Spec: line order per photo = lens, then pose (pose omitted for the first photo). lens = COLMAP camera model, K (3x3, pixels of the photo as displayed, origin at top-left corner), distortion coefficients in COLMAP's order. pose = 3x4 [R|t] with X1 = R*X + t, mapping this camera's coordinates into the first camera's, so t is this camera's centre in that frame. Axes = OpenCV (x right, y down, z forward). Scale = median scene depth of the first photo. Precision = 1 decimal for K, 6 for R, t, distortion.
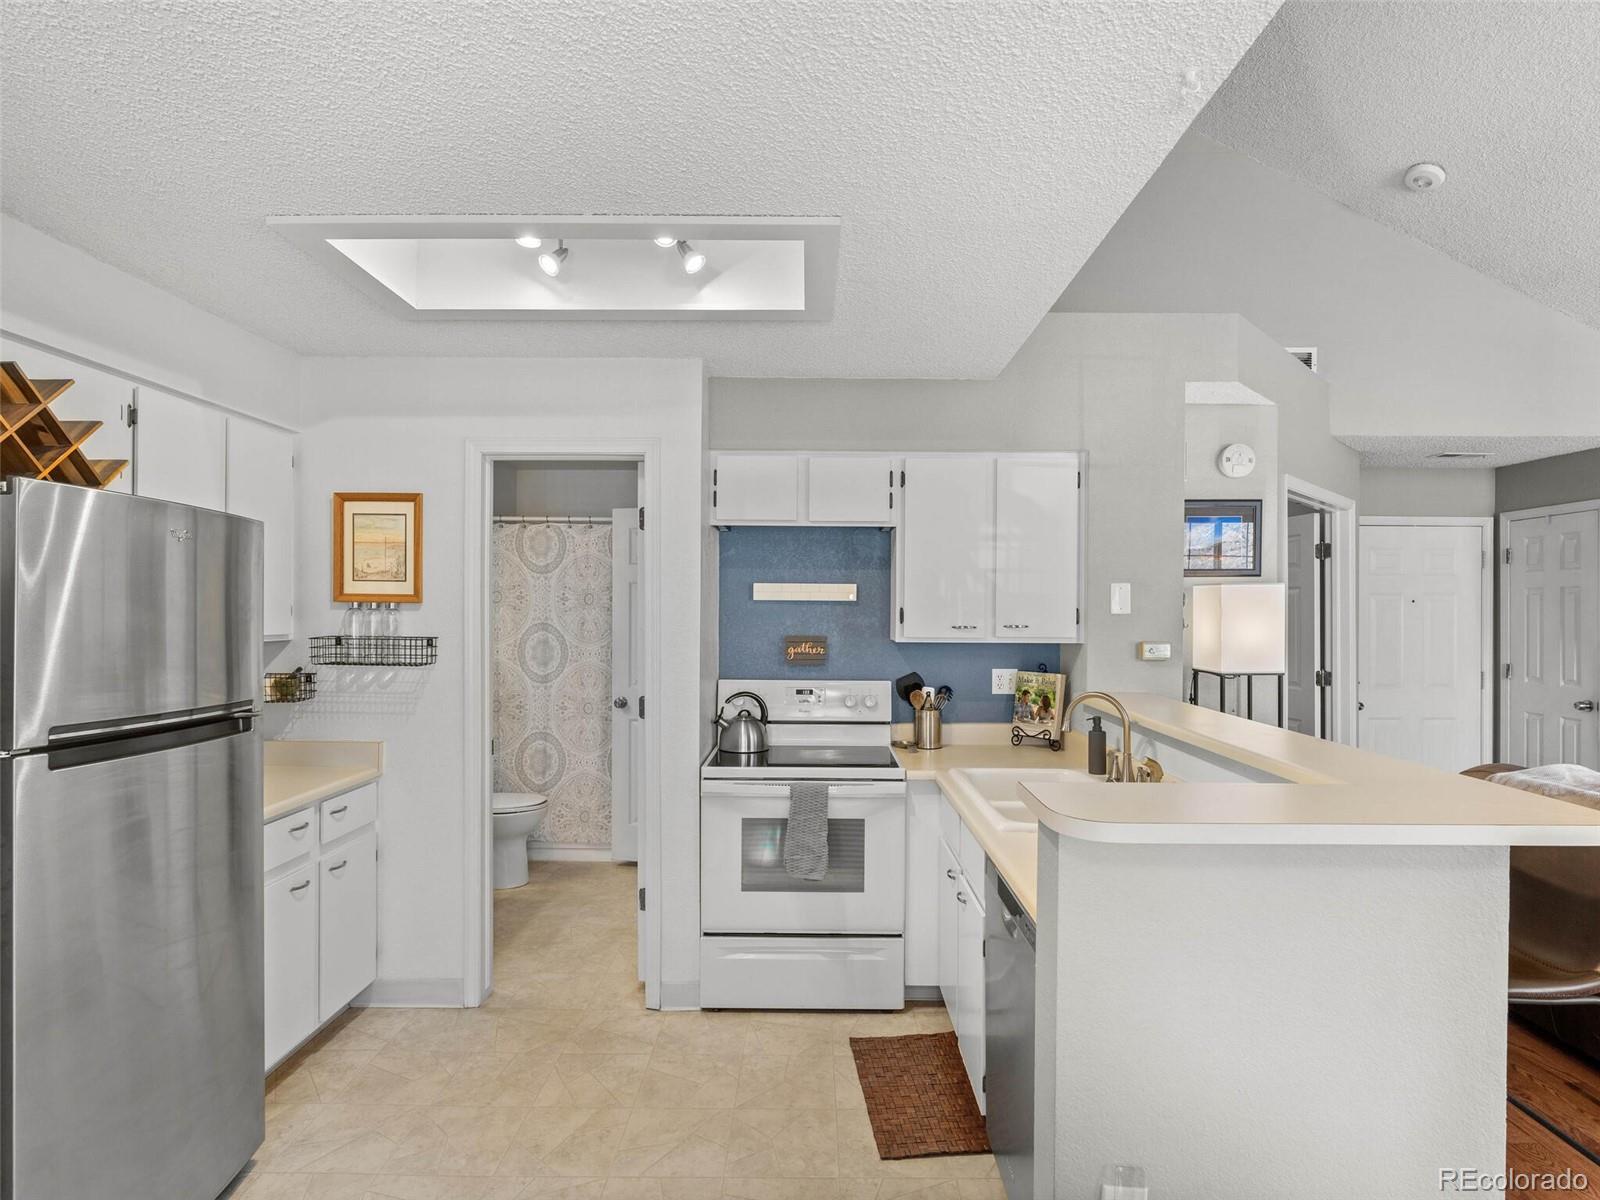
lens RADIAL K [[837.4, 0, 805.3], [0, 837.4, 611.4], [0, 0, 1]] dist [-0.013653, 0.003639]
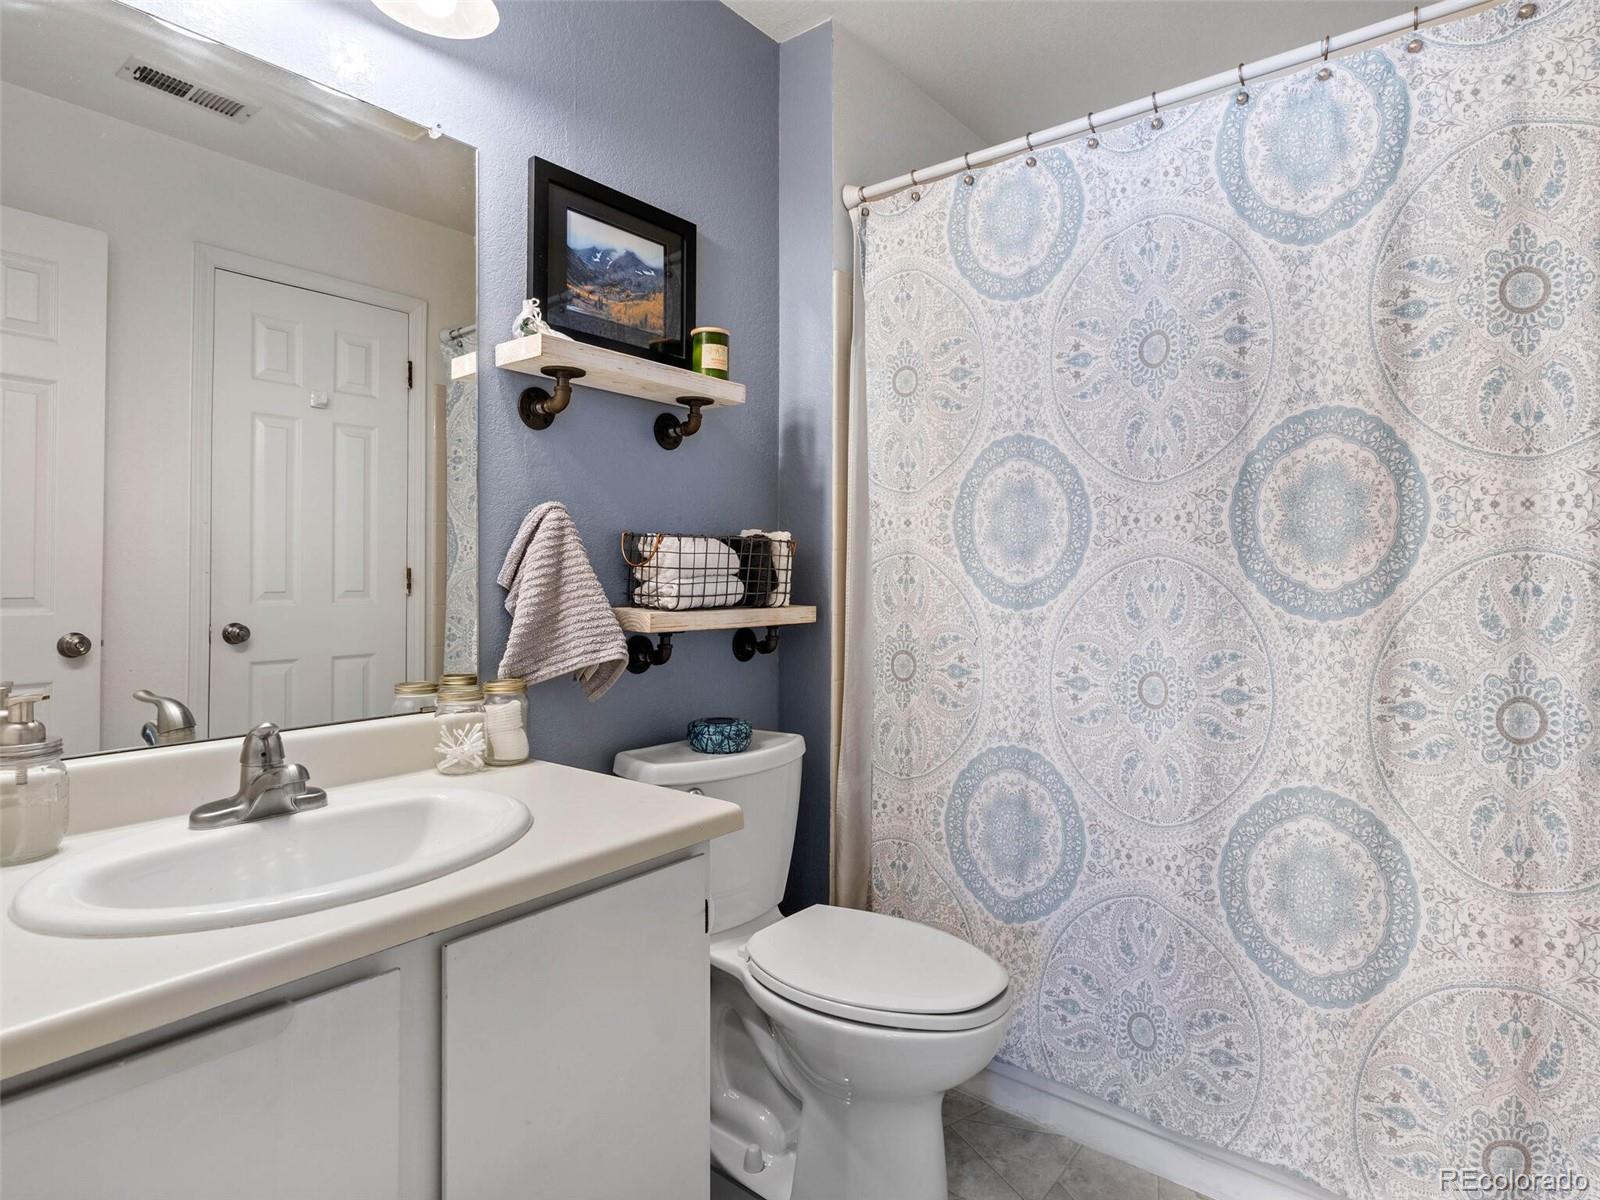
lens RADIAL K [[861.5, 0, 782.3], [0, 861.5, 552.0], [0, 0, 1]] dist [-0.007153, 0.003396]
pose [[0.776397, -0.011174, -0.630145, -0.229937], [-0.002741, 0.999773, -0.021106, 0.098959], [0.630239, 0.018114, 0.776190, 0.925403]]
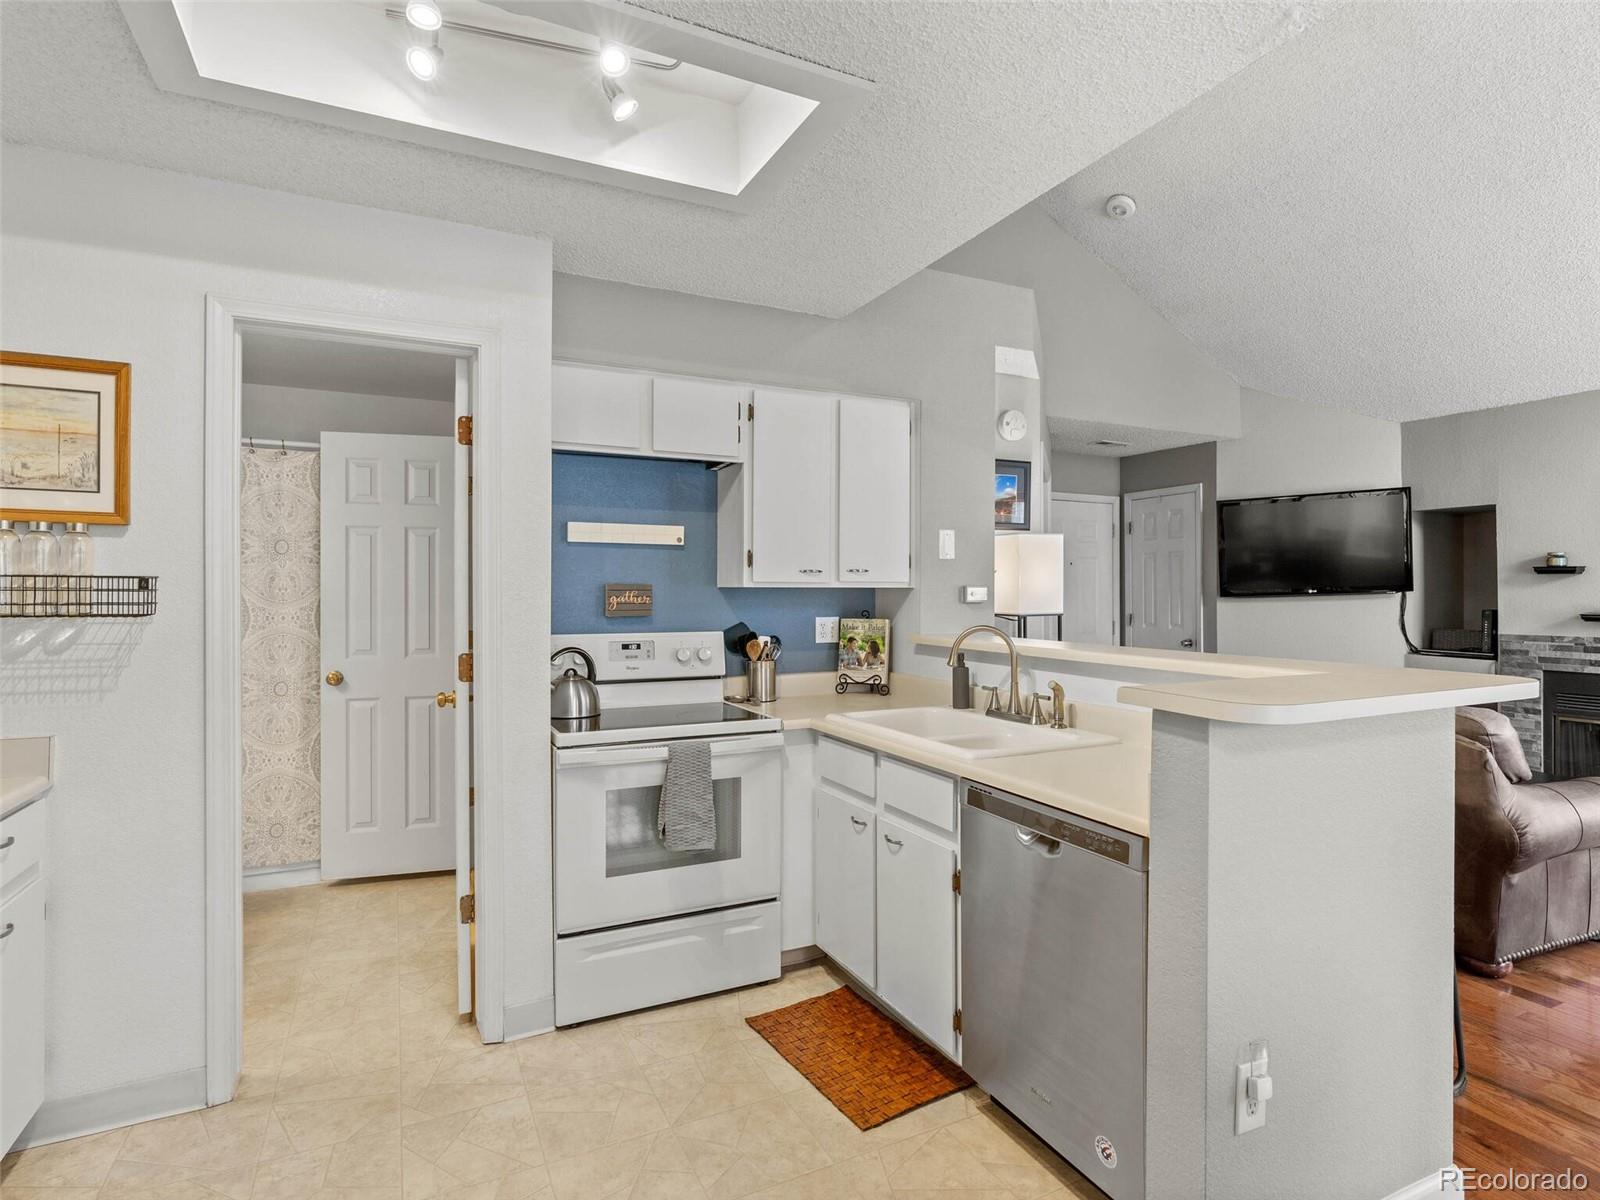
lens RADIAL K [[837.4, 0, 806.9], [0, 837.4, 591.4], [0, 0, 1]] dist [-0.013653, 0.003639]
pose [[0.893991, -0.005188, 0.448056, -0.241187], [0.006928, 0.999973, -0.002244, 0.043366], [-0.448032, 0.005110, 0.894003, 0.134886]]
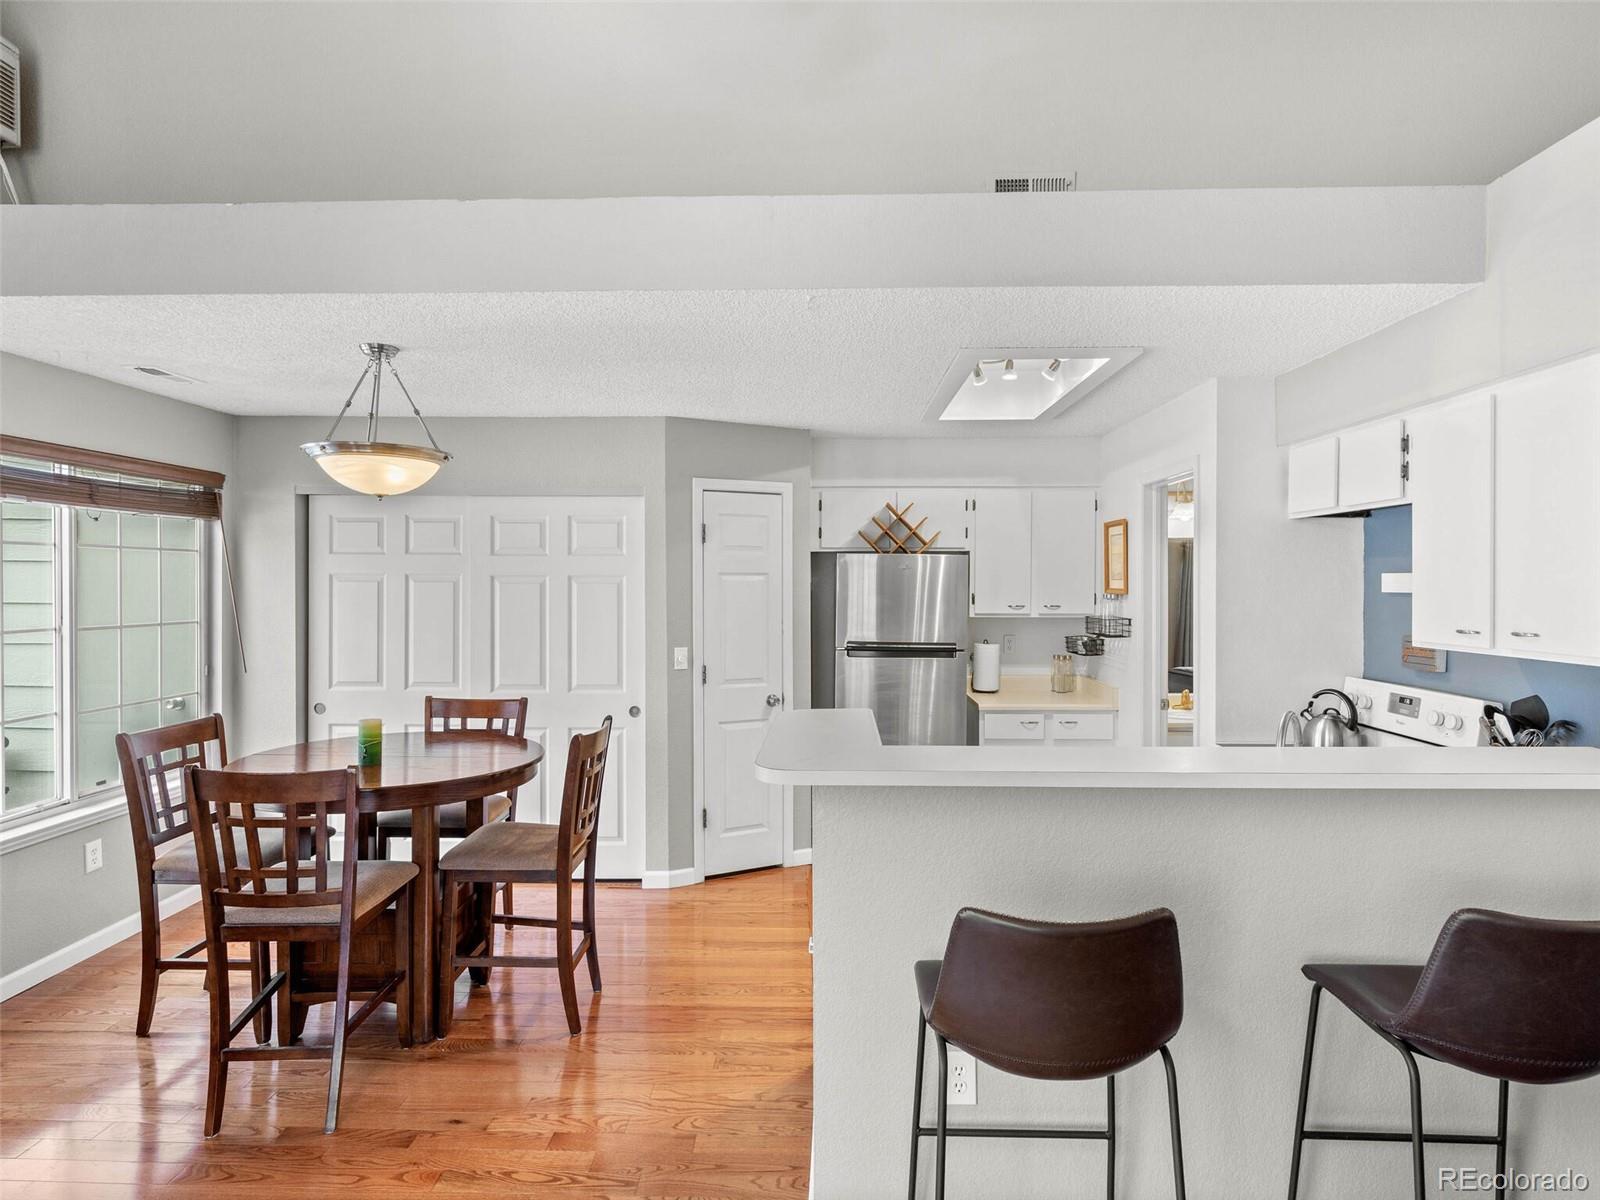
lens RADIAL K [[861.5, 0, 801.2], [0, 861.5, 590.0], [0, 0, 1]] dist [-0.007153, 0.003396]
pose [[-0.026509, 0.001259, -0.999648, 0.928680], [-0.001496, 0.999998, 0.001299, -0.017353], [0.999647, 0.001530, -0.026507, 0.429105]]
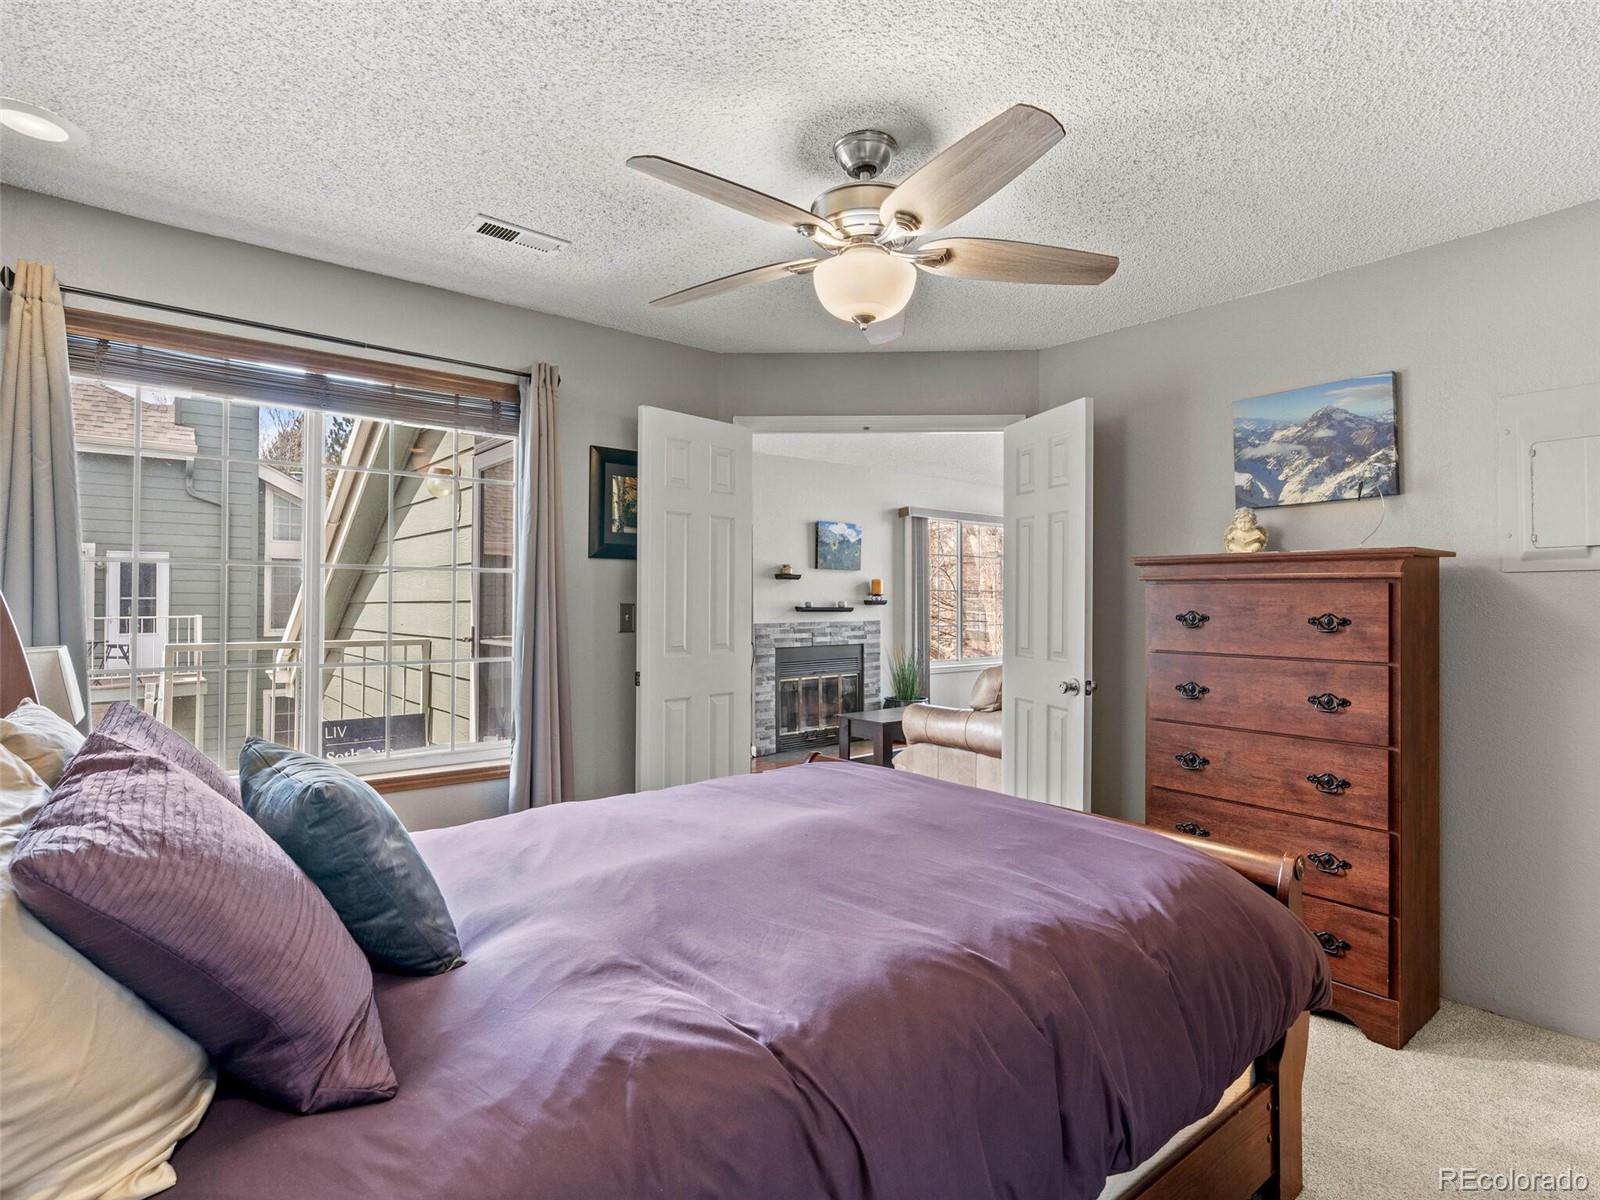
lens RADIAL K [[837.4, 0, 813.4], [0, 837.4, 585.7], [0, 0, 1]] dist [-0.013653, 0.003639]
pose [[-0.654218, 0.006325, 0.756280, -0.058187], [-0.005989, 0.999890, -0.013543, 0.060927], [-0.756282, -0.013390, -0.654108, 2.037129]]
